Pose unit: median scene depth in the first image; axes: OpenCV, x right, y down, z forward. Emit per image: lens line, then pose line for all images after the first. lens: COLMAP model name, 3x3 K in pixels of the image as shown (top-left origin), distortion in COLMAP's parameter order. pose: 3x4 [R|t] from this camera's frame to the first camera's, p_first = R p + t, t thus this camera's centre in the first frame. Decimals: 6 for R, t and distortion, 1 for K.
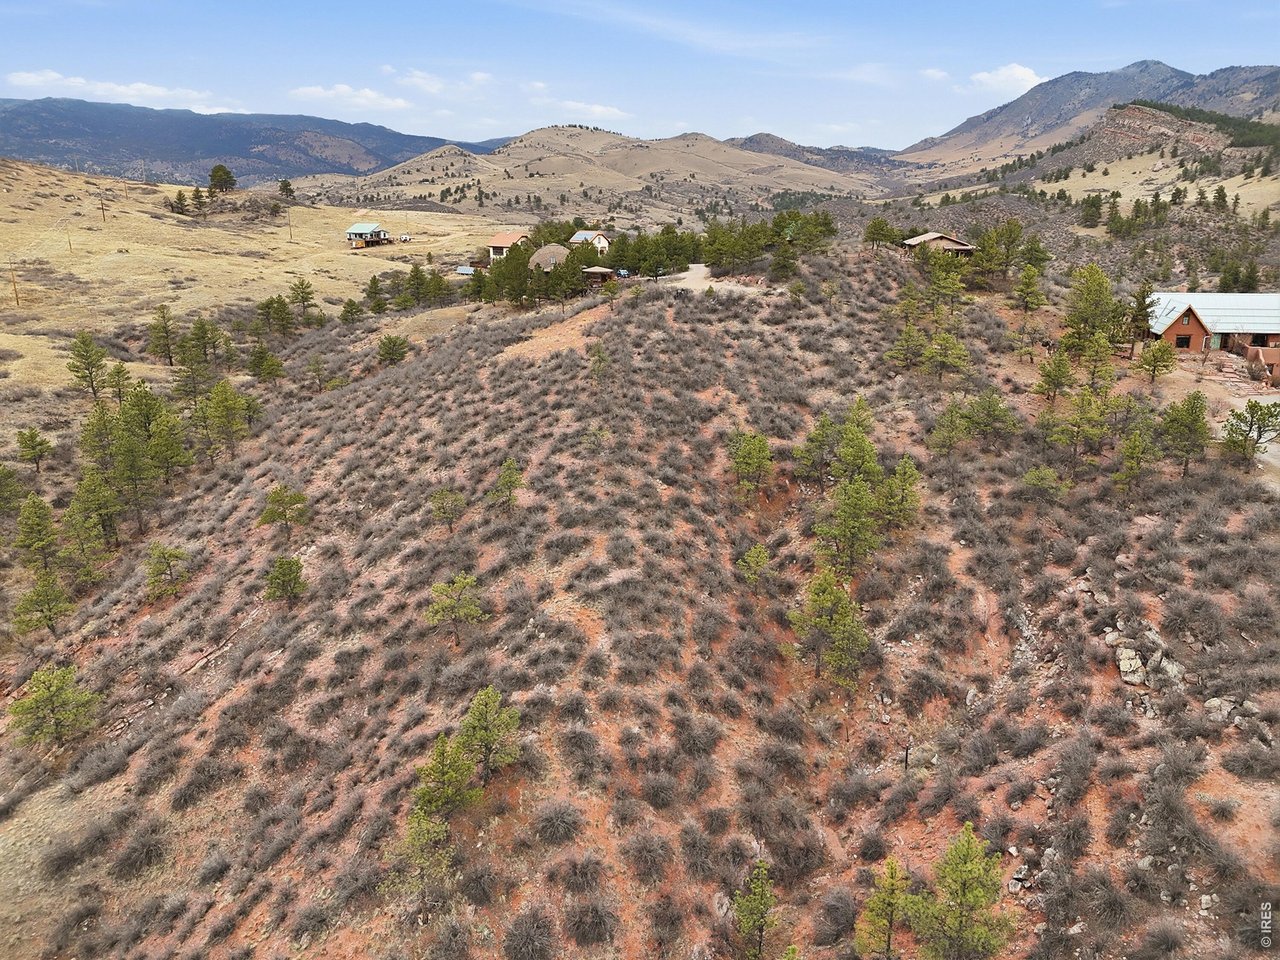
lens RADIAL K [[937.8, 0, 643.9], [0, 937.8, 482.9], [0, 0, 1]] dist [0.064360, -0.056276]
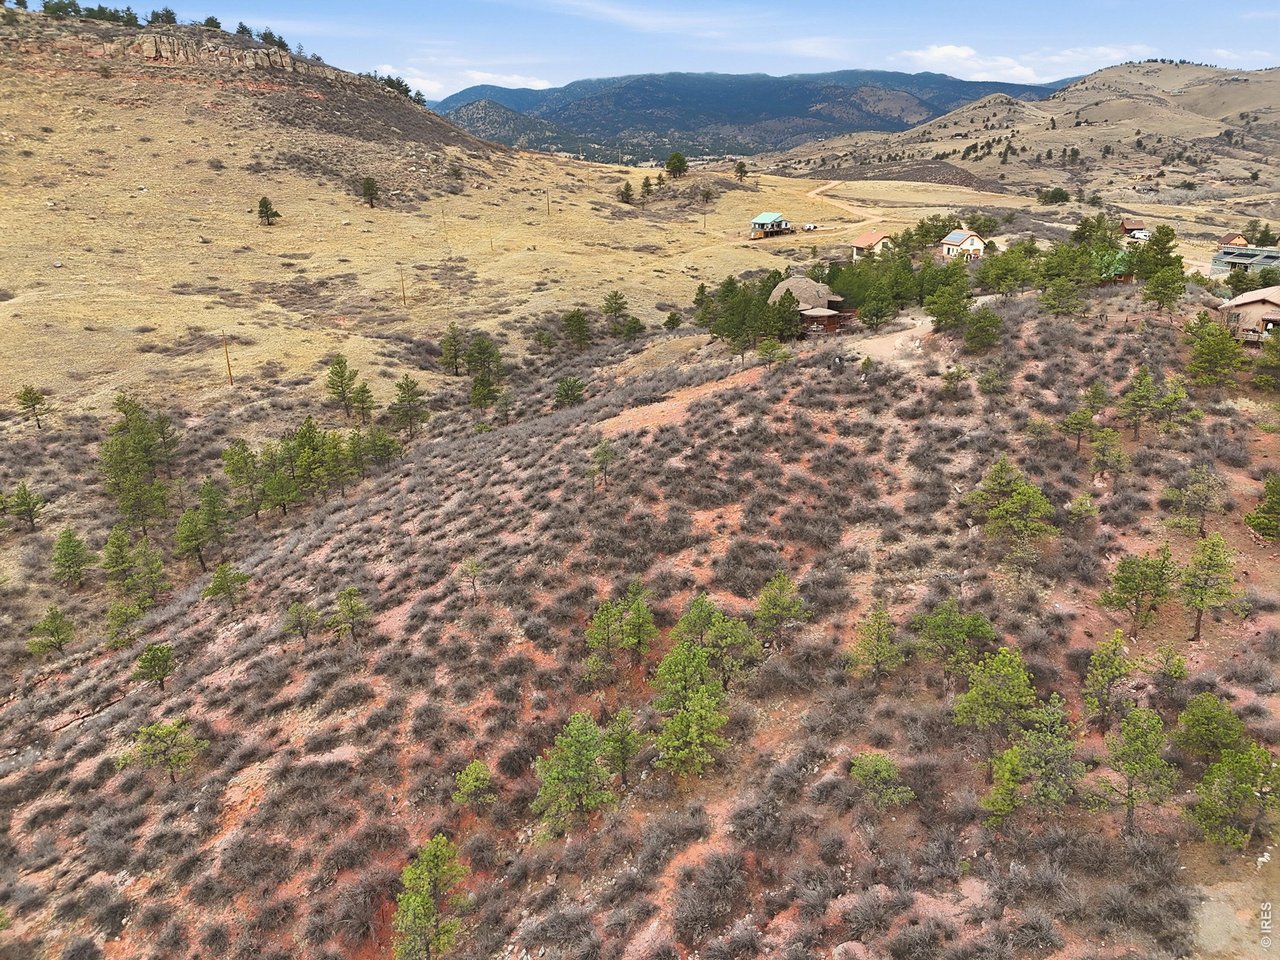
lens RADIAL K [[937.8, 0, 637.7], [0, 937.8, 479.2], [0, 0, 1]] dist [0.064360, -0.056276]
pose [[0.854519, 0.146439, -0.498351, 0.387638], [-0.125369, 0.989217, 0.075709, -0.164935], [0.504064, -0.002217, 0.863664, 0.203194]]
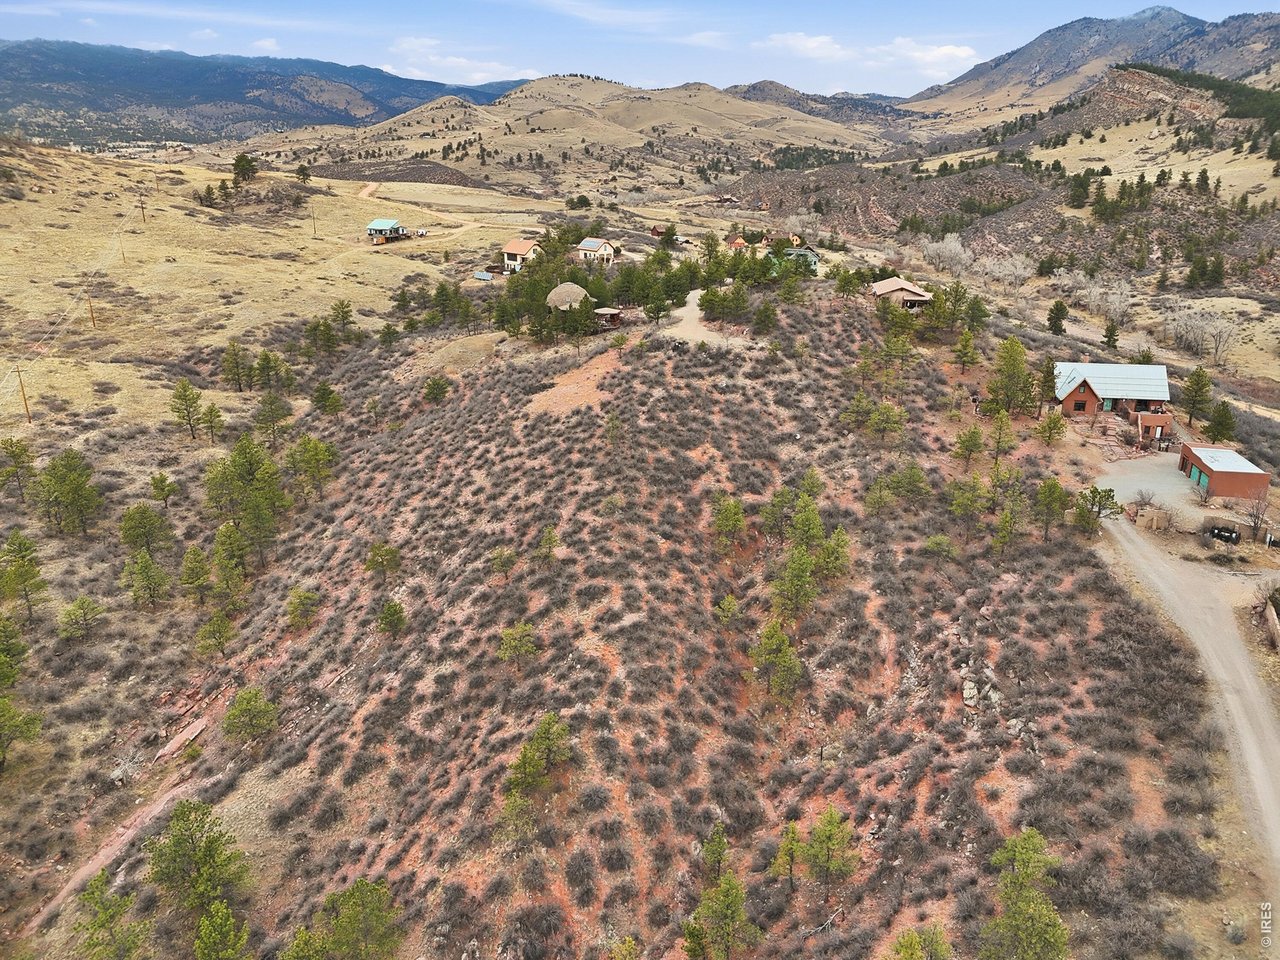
lens RADIAL K [[937.8, 0, 642.0], [0, 937.8, 478.6], [0, 0, 1]] dist [0.064360, -0.056276]
pose [[0.999991, 0.003649, -0.002241, -0.003924], [-0.003538, 0.998871, 0.047367, -0.106798], [0.002411, -0.047359, 0.998875, -0.238579]]
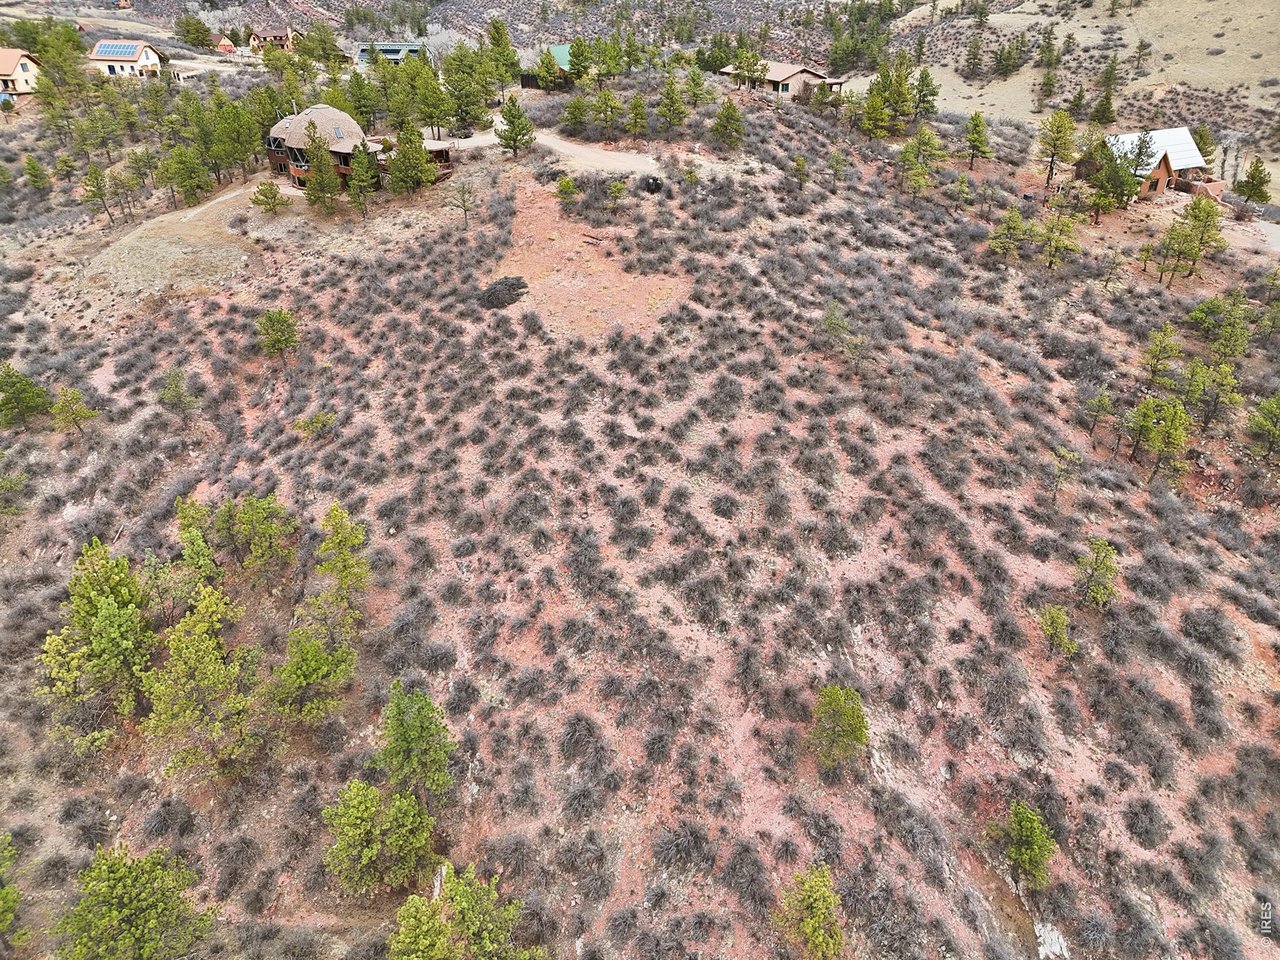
lens RADIAL K [[937.8, 0, 637.6], [0, 937.8, 484.7], [0, 0, 1]] dist [0.064360, -0.056276]
pose [[0.800735, -0.300880, 0.517972, -0.534418], [0.172379, 0.943864, 0.281791, -0.225300], [-0.573681, -0.136352, 0.807650, 0.409222]]
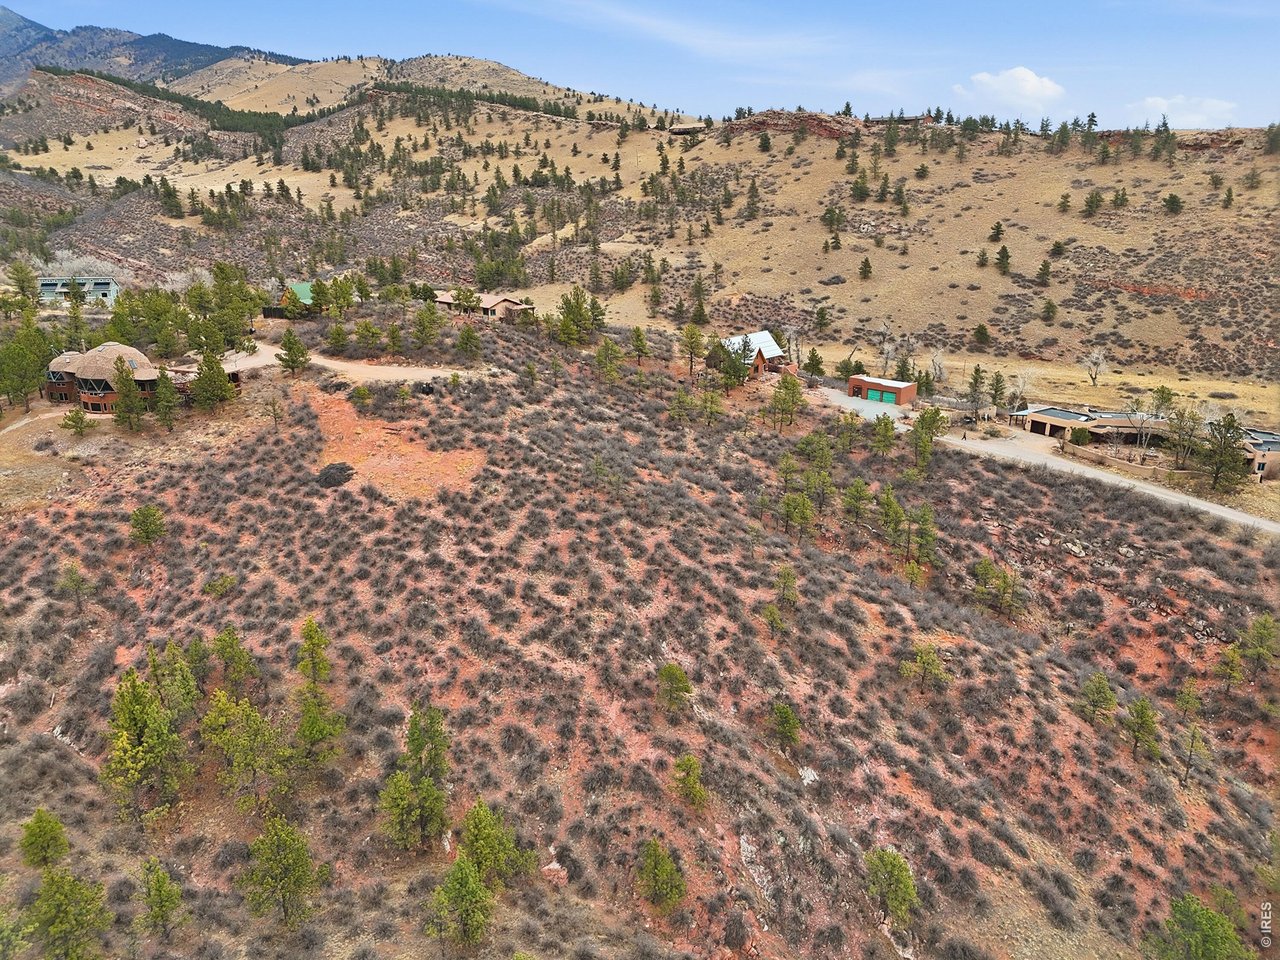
lens RADIAL K [[937.8, 0, 634.2], [0, 937.8, 484.3], [0, 0, 1]] dist [0.064360, -0.056276]
pose [[0.525277, -0.263695, 0.809042, -0.837772], [0.227875, 0.959637, 0.164830, -0.260740], [-0.819852, 0.097779, 0.564165, 0.289127]]
